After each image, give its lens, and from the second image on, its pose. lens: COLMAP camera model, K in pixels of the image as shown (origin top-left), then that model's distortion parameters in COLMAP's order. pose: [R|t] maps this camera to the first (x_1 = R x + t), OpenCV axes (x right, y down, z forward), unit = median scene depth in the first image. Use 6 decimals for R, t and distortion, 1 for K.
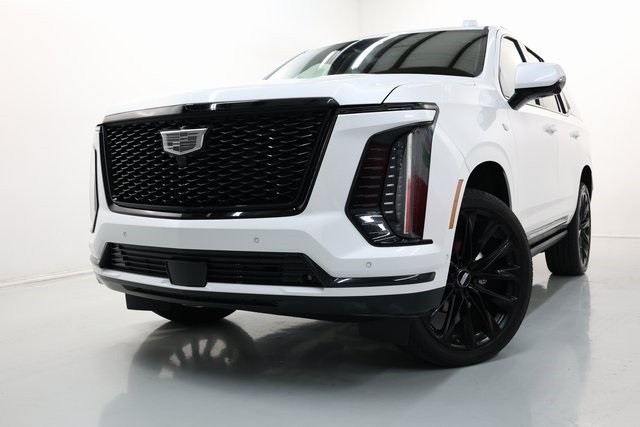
lens RADIAL K [[660.5, 0, 320.4], [0, 660.5, 207.8], [0, 0, 1]] dist [0.041413, 0.000000]
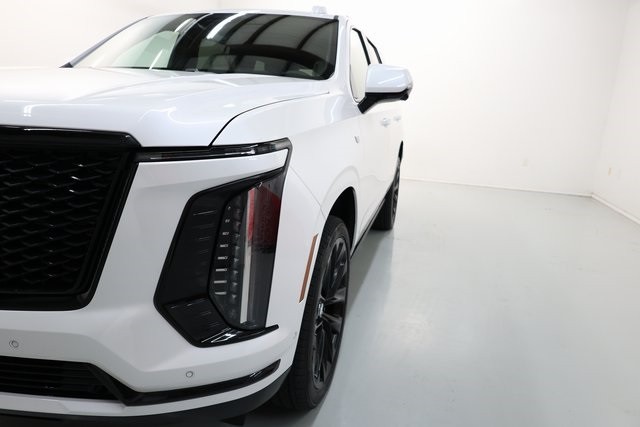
lens RADIAL K [[450.1, 0, 322.4], [0, 450.1, 212.3], [0, 0, 1]] dist [-0.007547, 0.014583]
pose [[0.961589, -0.001260, 0.274490, 0.069982], [-0.051666, 0.981285, 0.185499, -0.165056], [-0.269586, -0.192555, 0.943528, 0.479115]]
